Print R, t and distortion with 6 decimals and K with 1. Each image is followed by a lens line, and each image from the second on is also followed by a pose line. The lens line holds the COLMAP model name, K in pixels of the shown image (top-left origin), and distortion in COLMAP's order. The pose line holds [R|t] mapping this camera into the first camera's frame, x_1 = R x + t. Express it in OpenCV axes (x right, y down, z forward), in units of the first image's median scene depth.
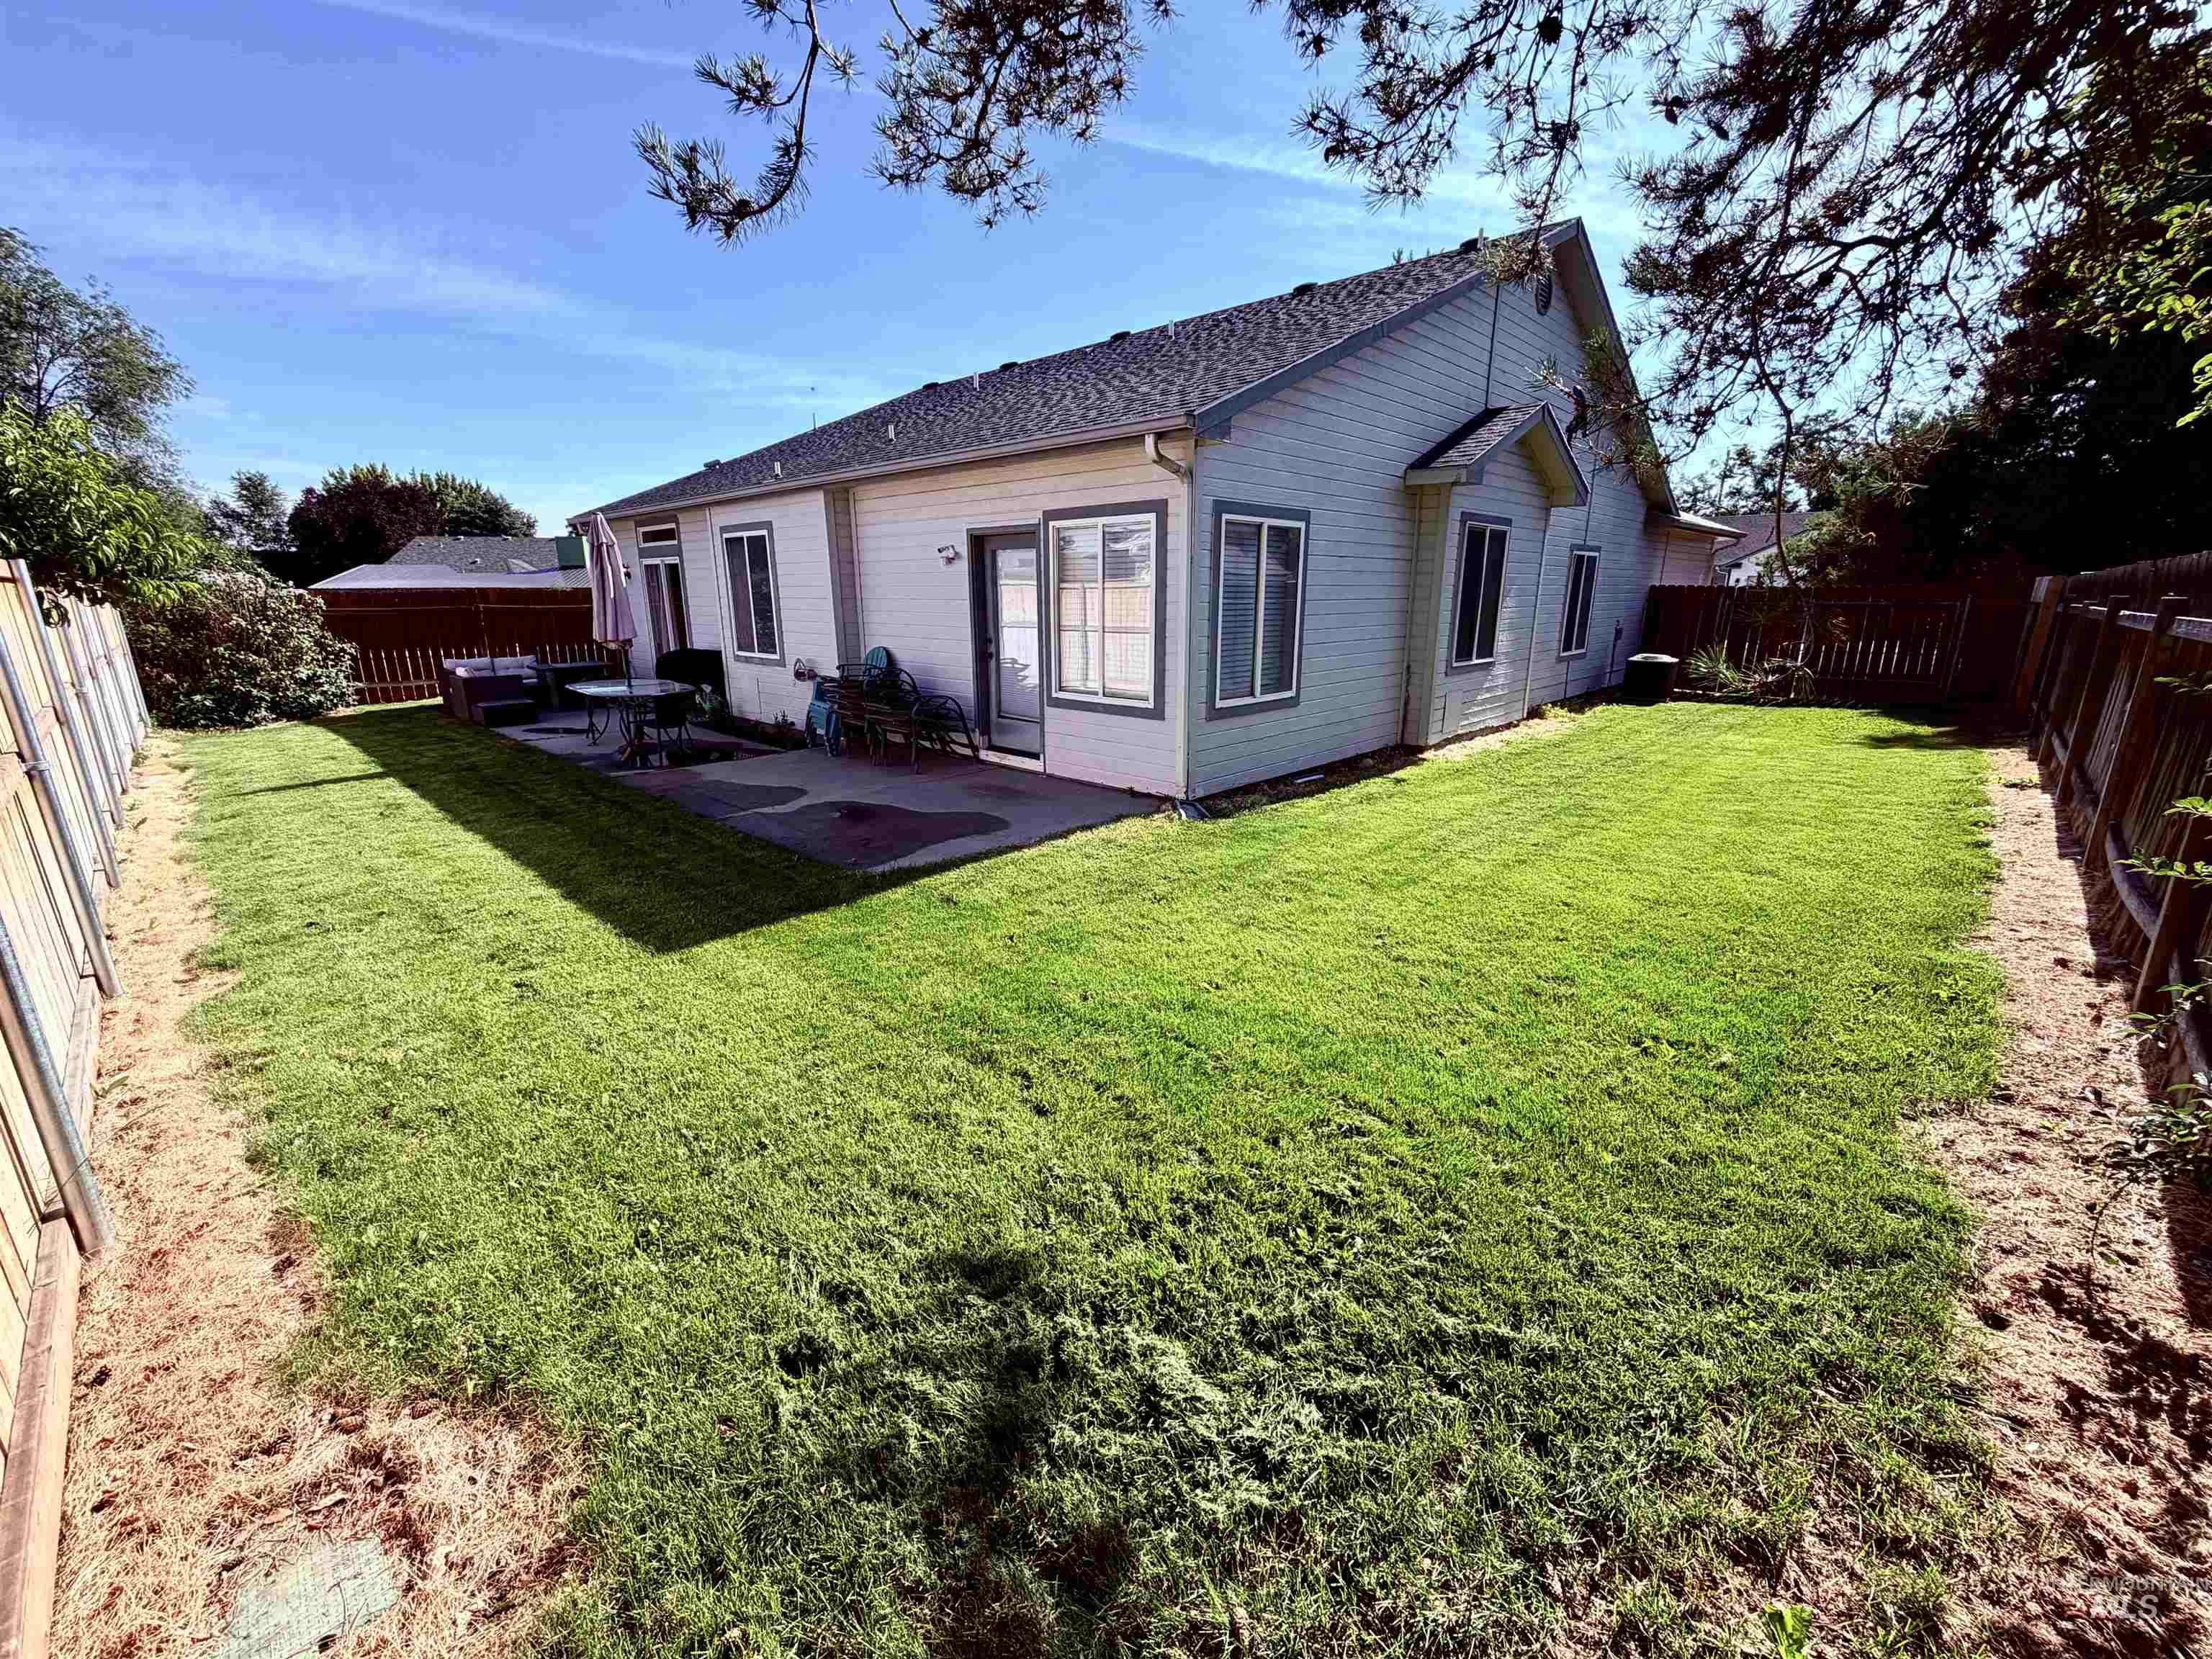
lens RADIAL K [[880.7, 0, 1103.8], [0, 880.7, 832.0], [0, 0, 1]] dist [0.000135, -0.000221]
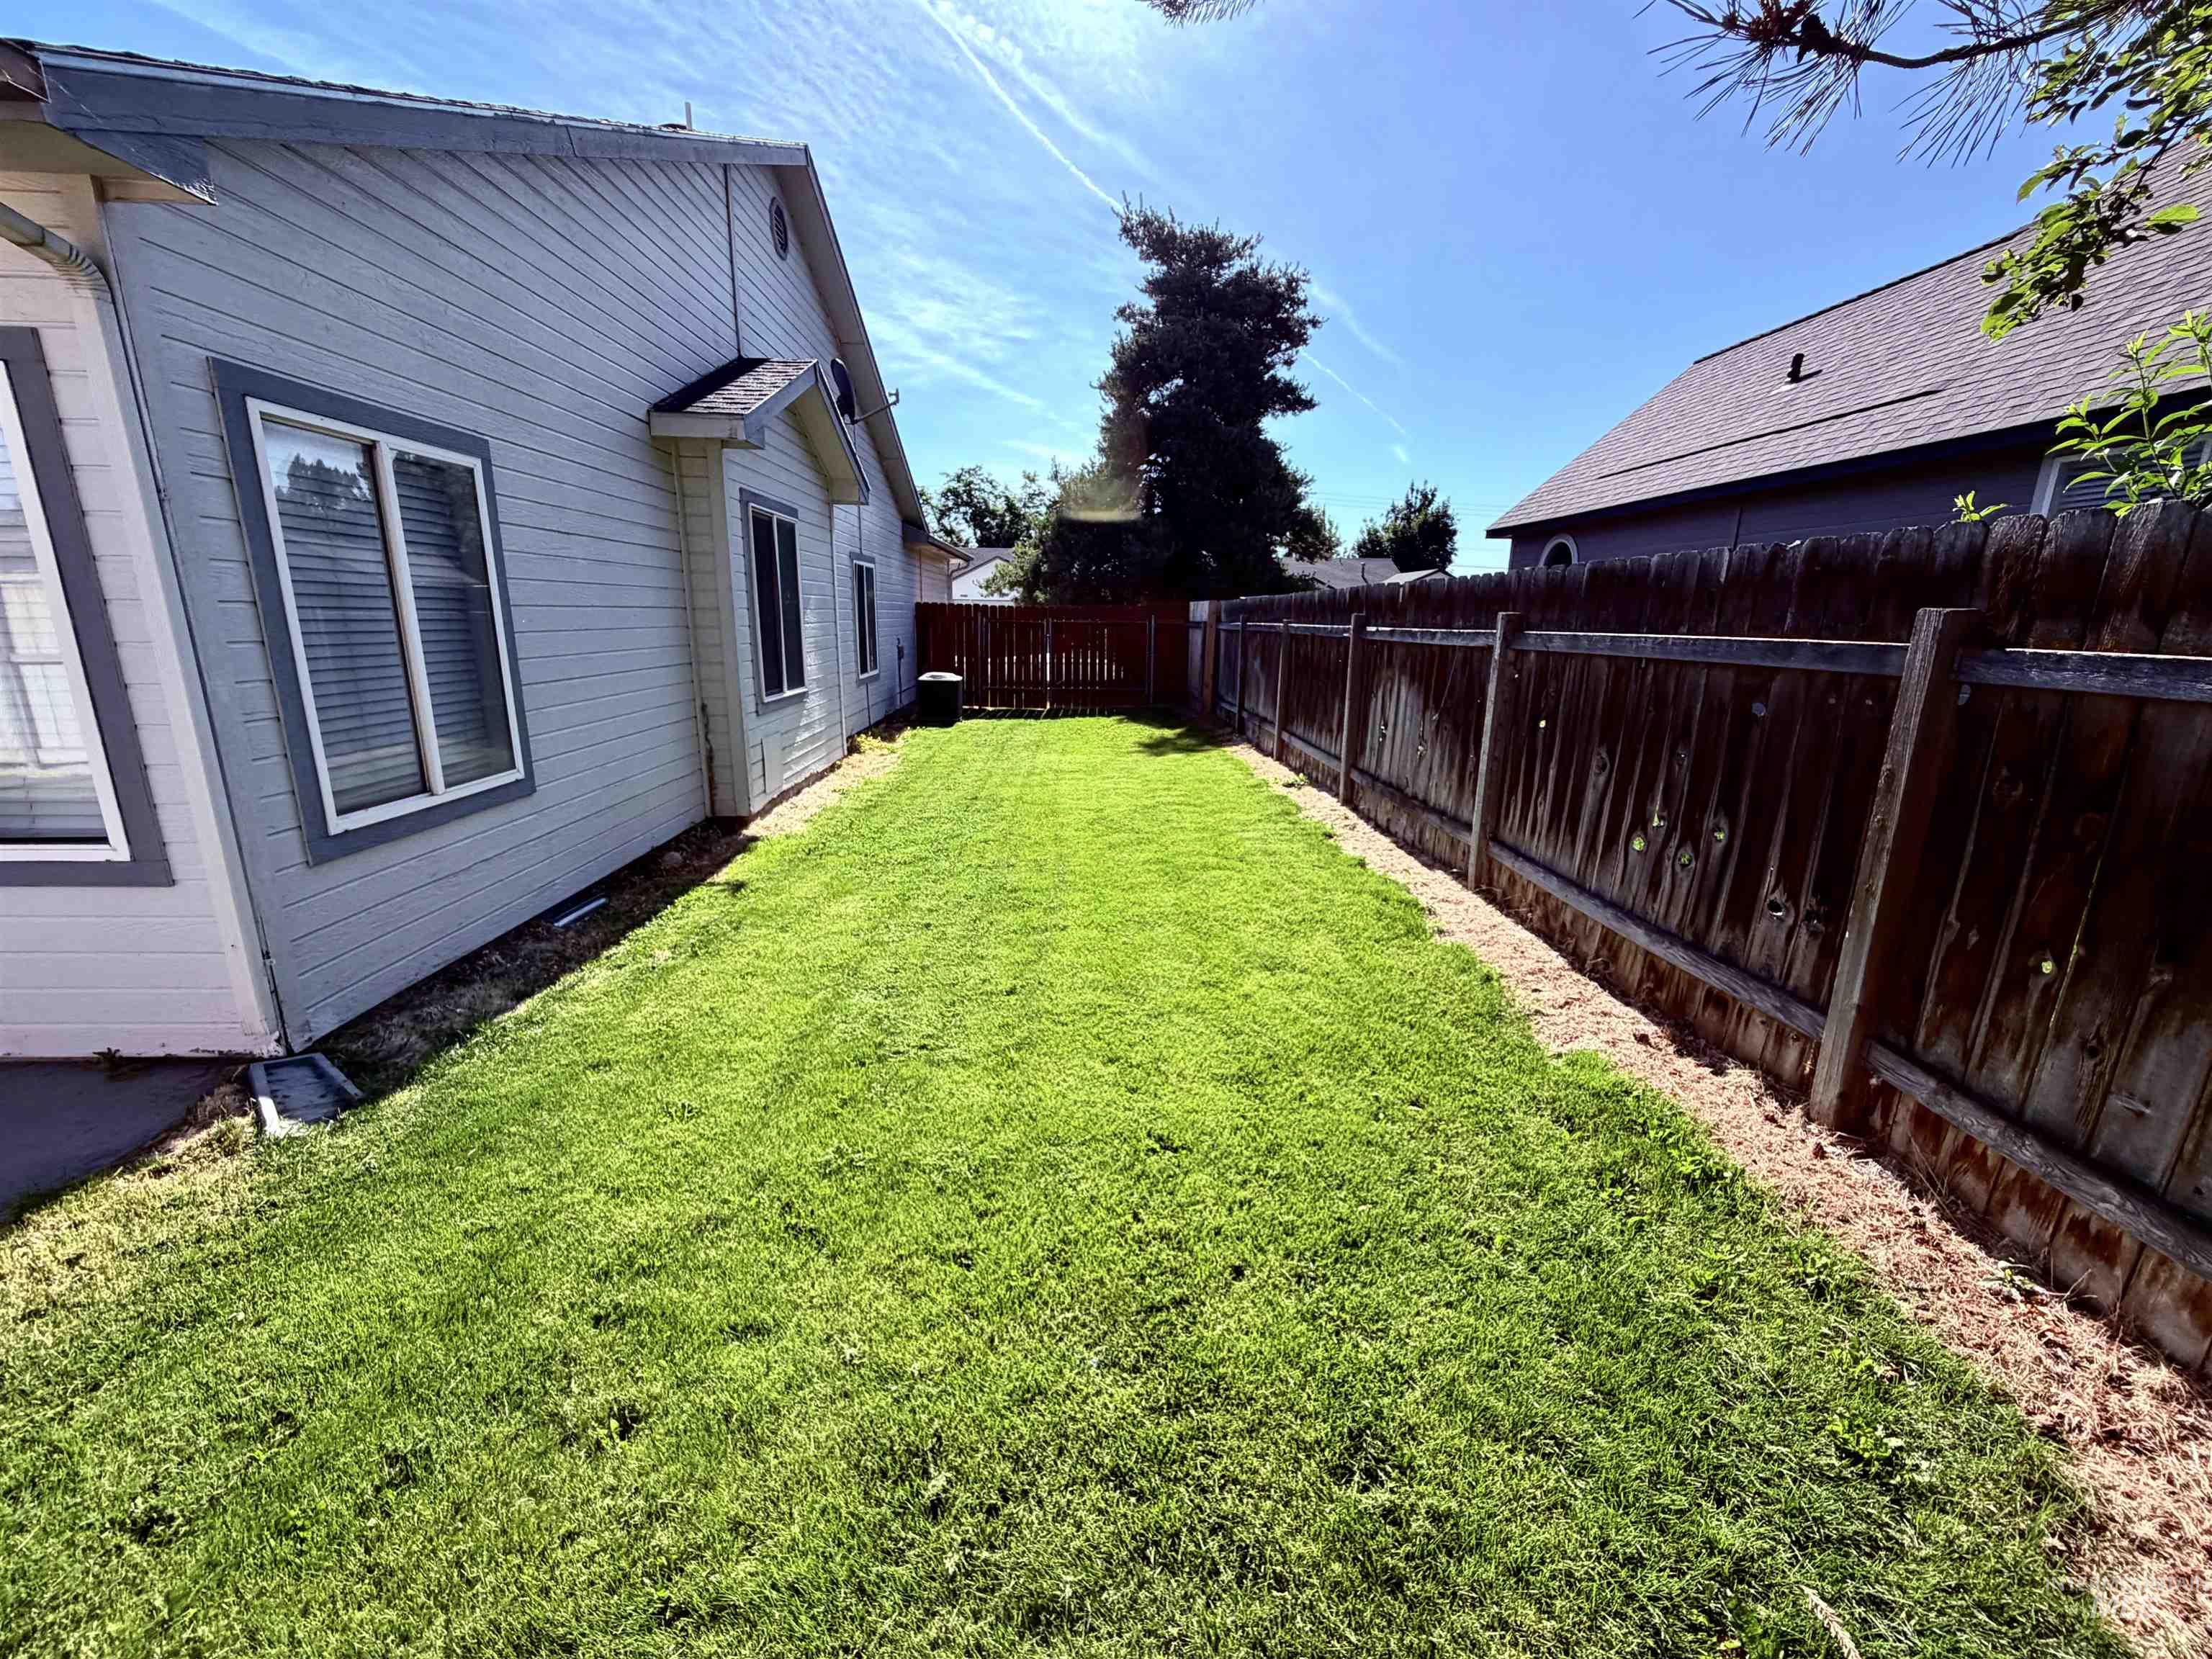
lens RADIAL K [[880.7, 0, 1093.8], [0, 880.7, 830.8], [0, 0, 1]] dist [0.000135, -0.000221]
pose [[0.702959, -0.156635, 0.693768, 0.074787], [0.170725, 0.984090, 0.049196, -0.082155], [-0.690436, 0.083861, 0.718516, 0.336234]]
